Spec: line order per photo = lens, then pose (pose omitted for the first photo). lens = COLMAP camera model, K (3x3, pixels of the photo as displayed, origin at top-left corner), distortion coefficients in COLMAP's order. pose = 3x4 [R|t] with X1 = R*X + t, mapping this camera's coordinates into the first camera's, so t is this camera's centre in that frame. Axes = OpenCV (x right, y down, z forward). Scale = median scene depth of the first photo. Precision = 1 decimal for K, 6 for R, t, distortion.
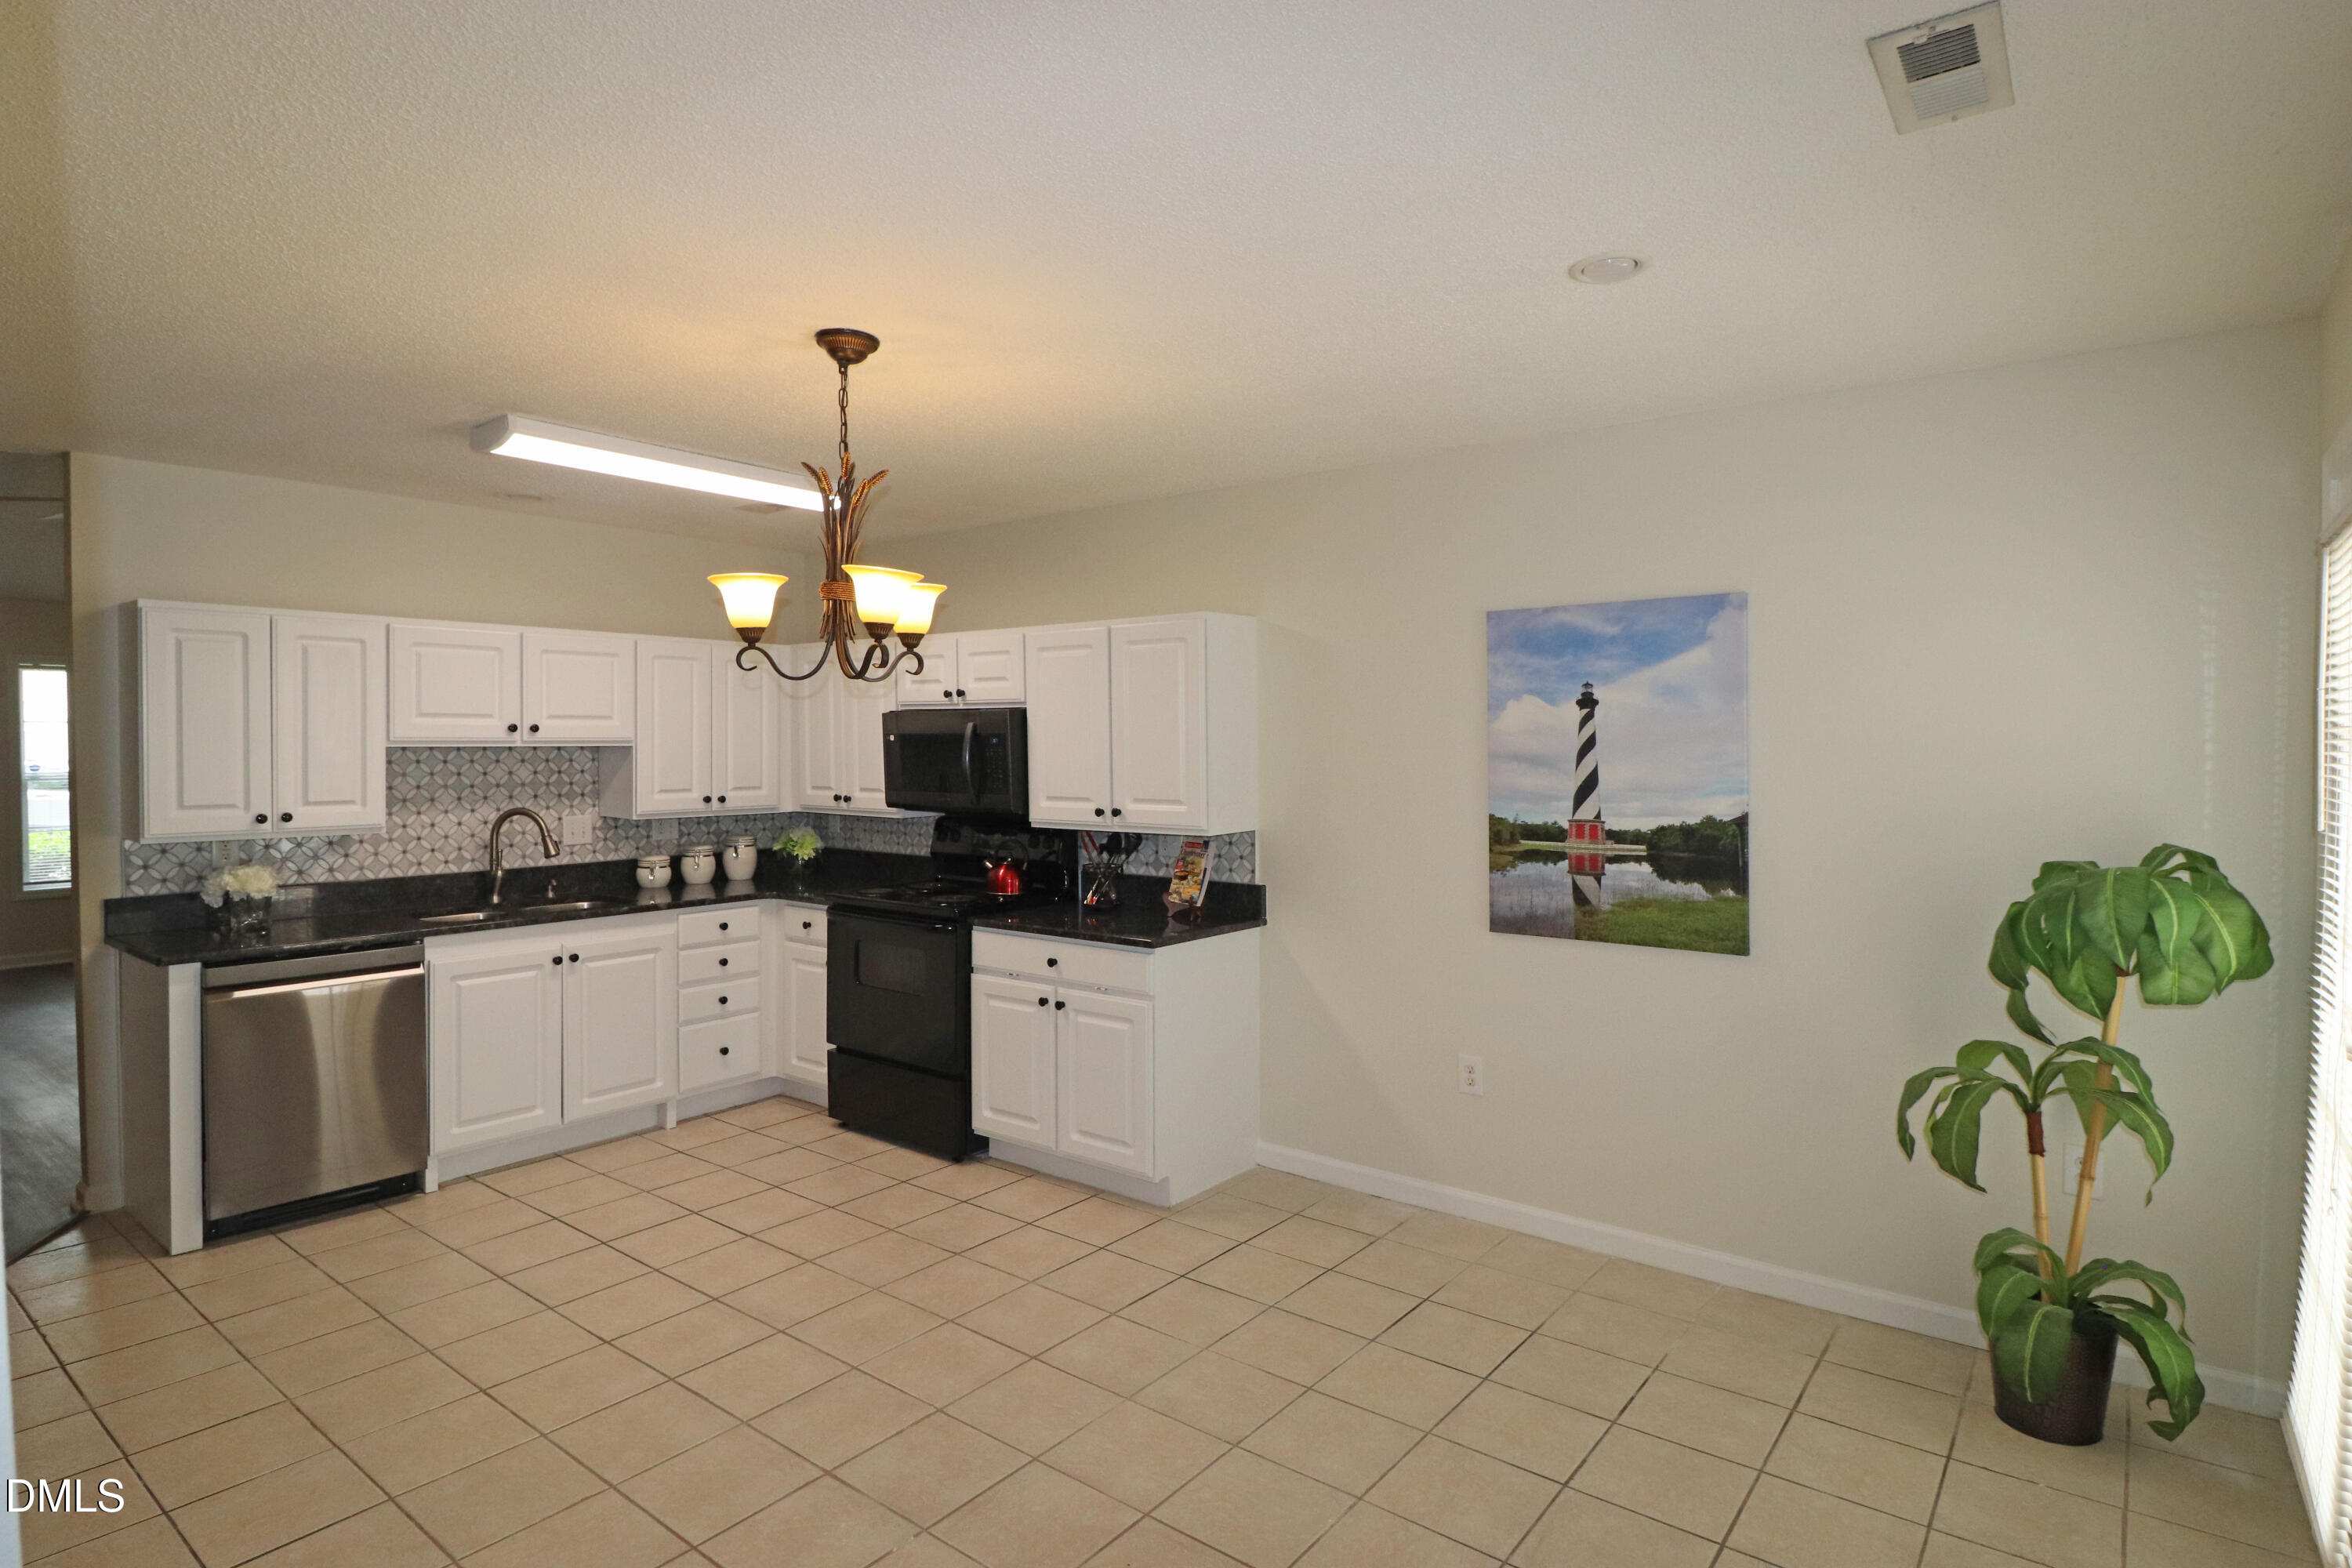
lens RADIAL K [[1230.4, 0, 1159.5], [0, 1230.4, 768.6], [0, 0, 1]] dist [0.006469, -0.016349]
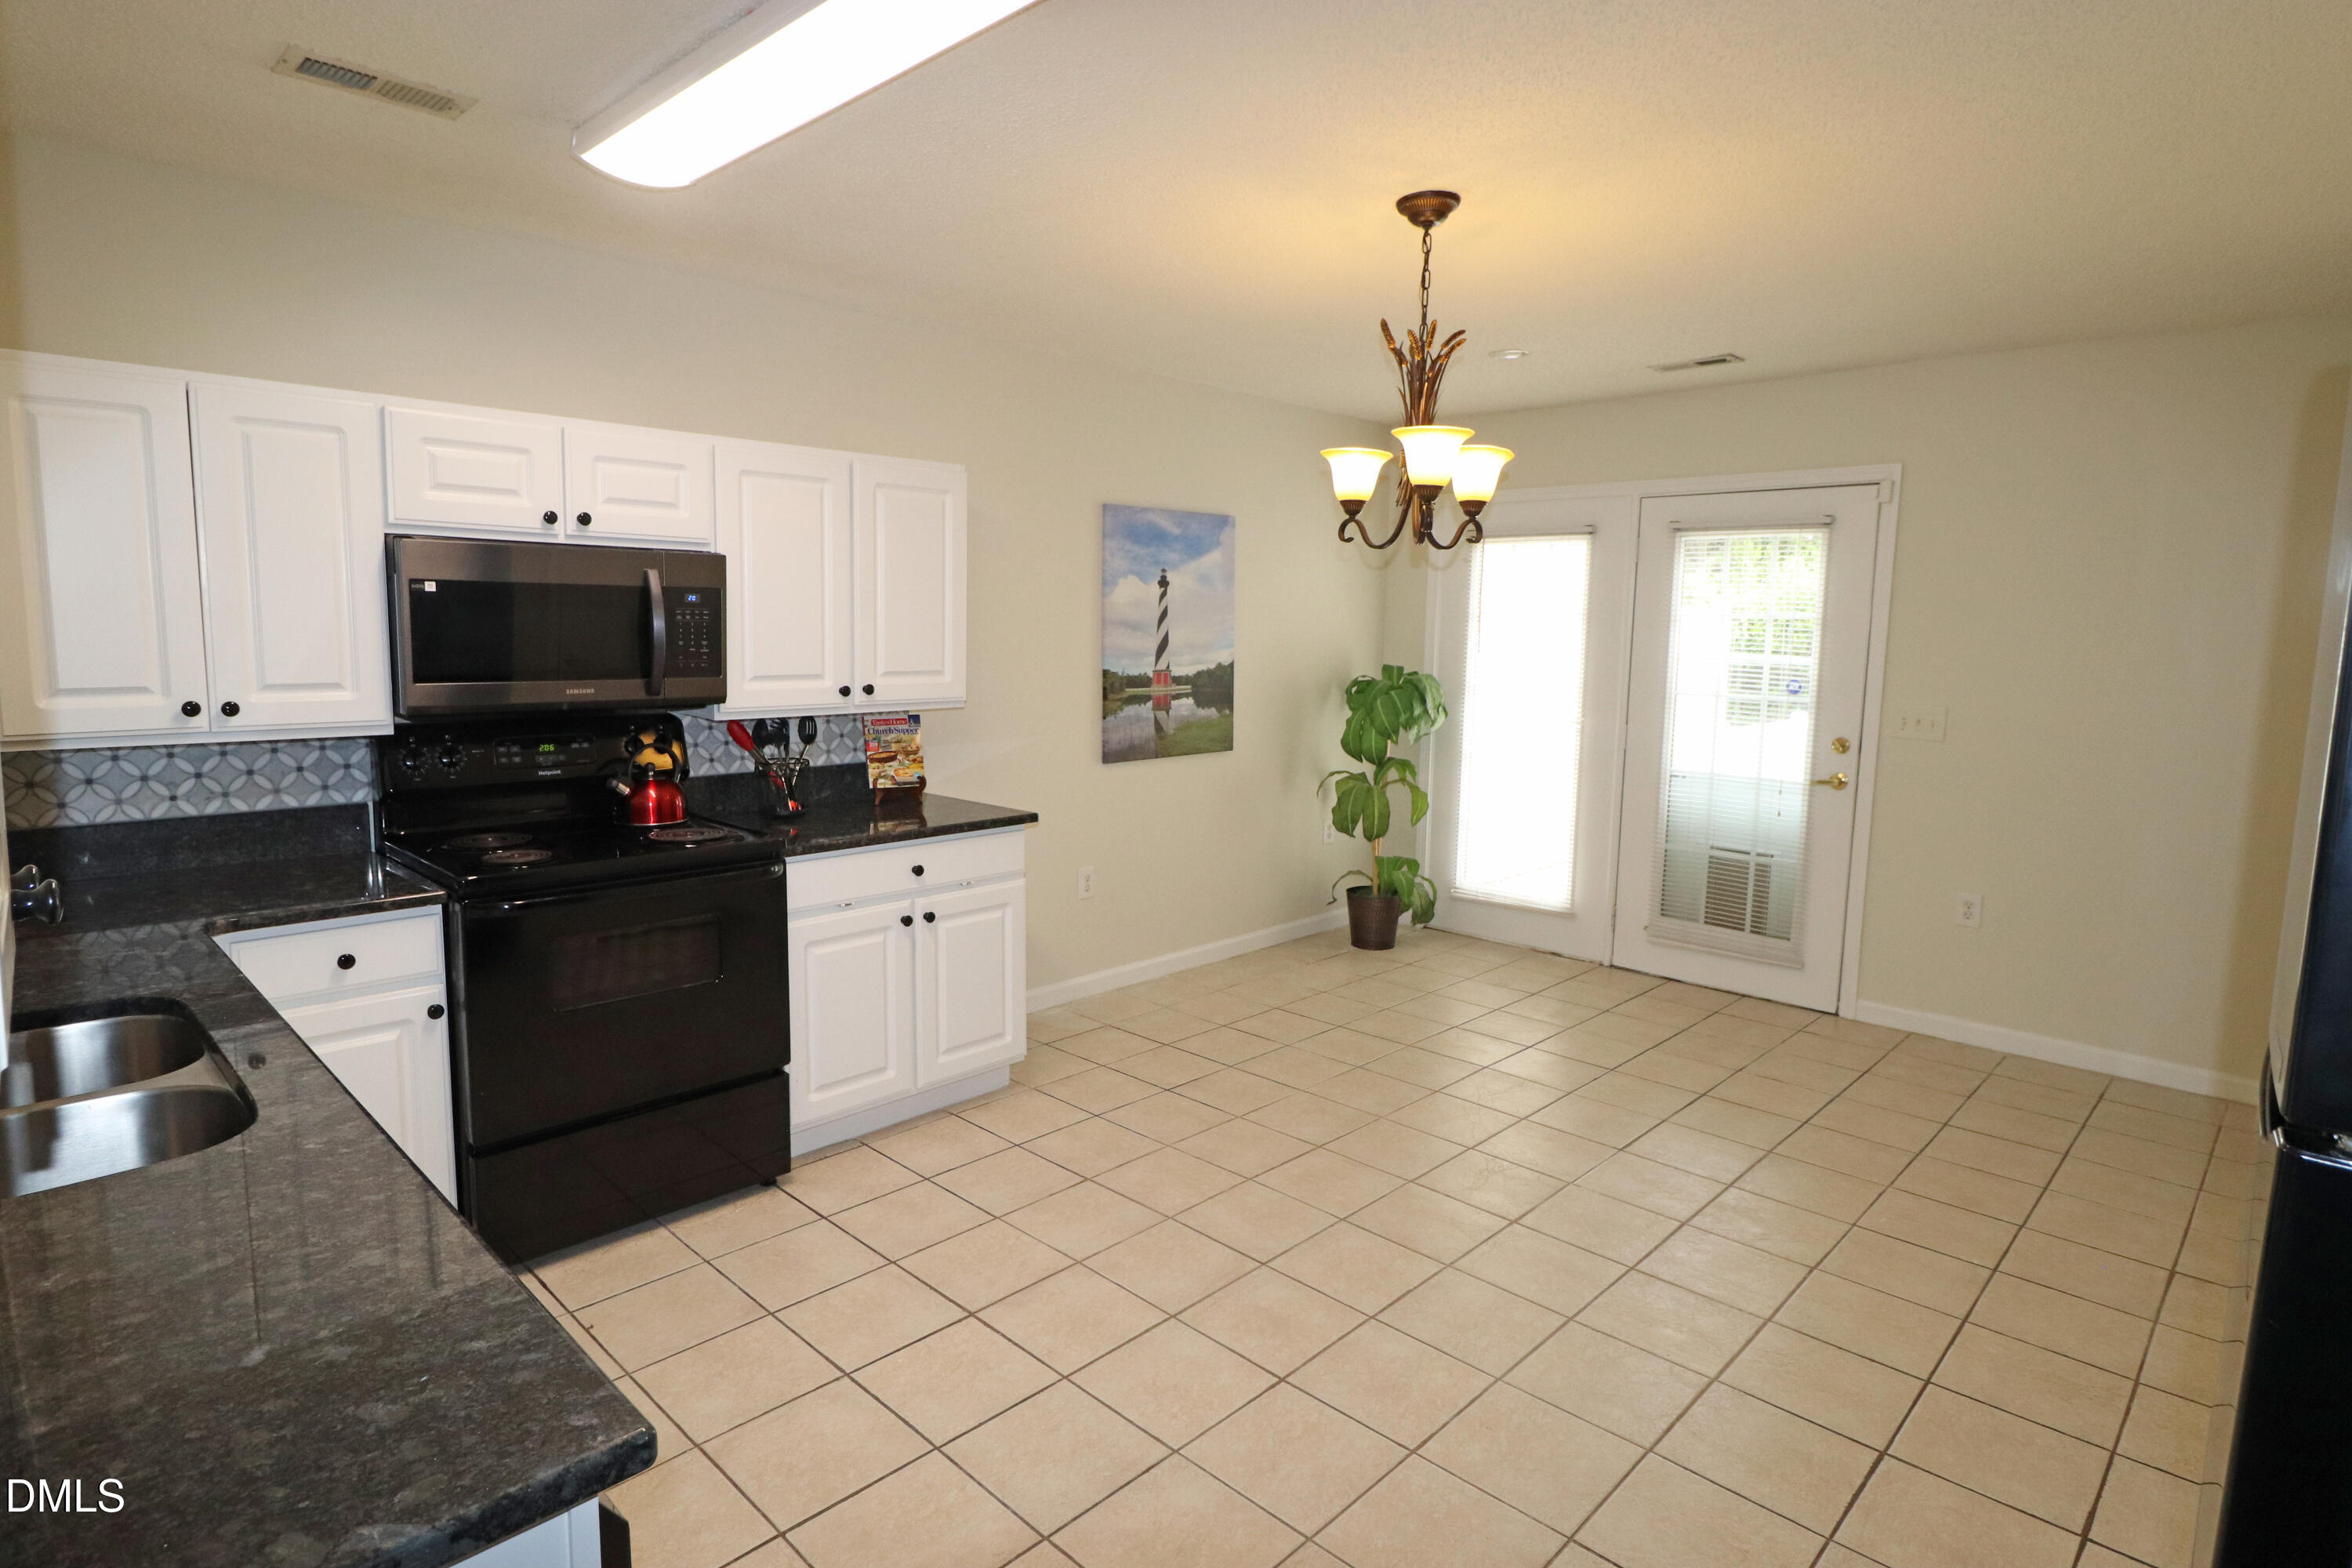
lens RADIAL K [[1230.4, 0, 1159.5], [0, 1230.4, 768.6], [0, 0, 1]] dist [0.006469, -0.016349]
pose [[0.107046, -0.117021, 0.987343, -0.851623], [0.006624, 0.993111, 0.116987, -0.007783], [-0.994232, -0.005983, 0.107084, 0.717544]]
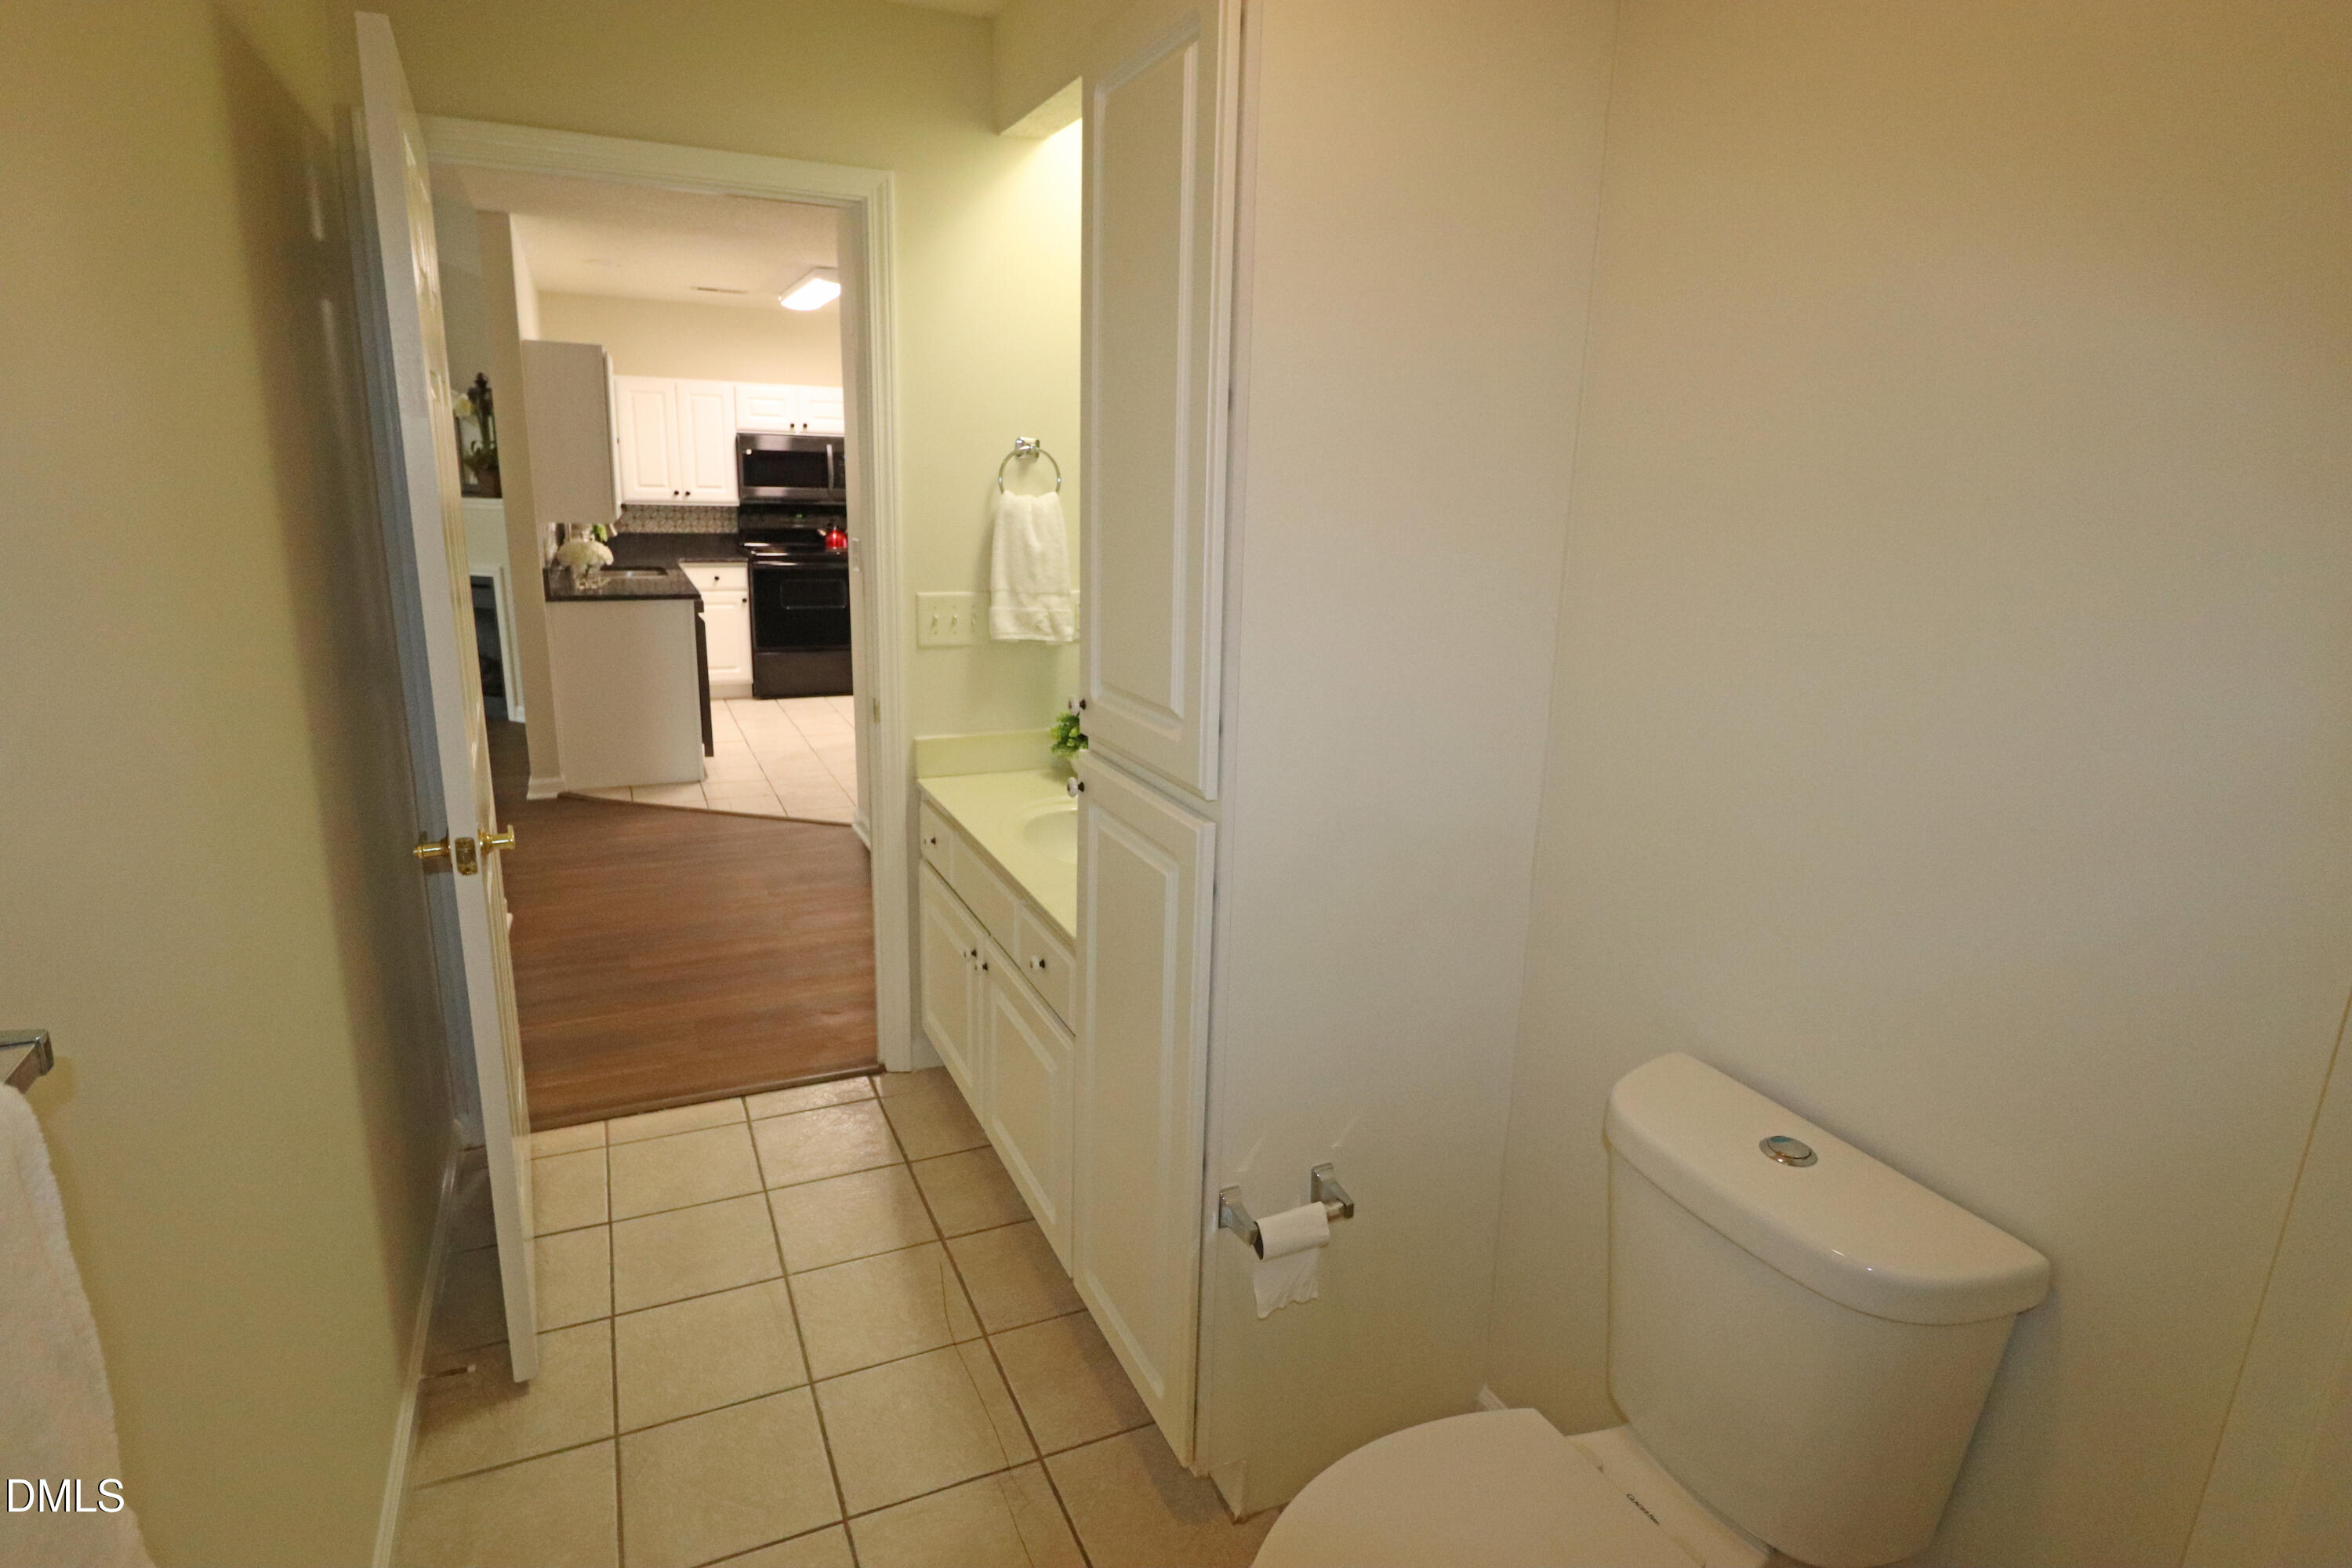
lens RADIAL K [[1230.4, 0, 1159.5], [0, 1230.4, 768.6], [0, 0, 1]] dist [0.006469, -0.016349]
pose [[0.456837, -0.210188, 0.864361, -1.625055], [-0.010694, 0.970316, 0.241606, -0.021993], [-0.889486, -0.119618, 0.441028, -0.214903]]
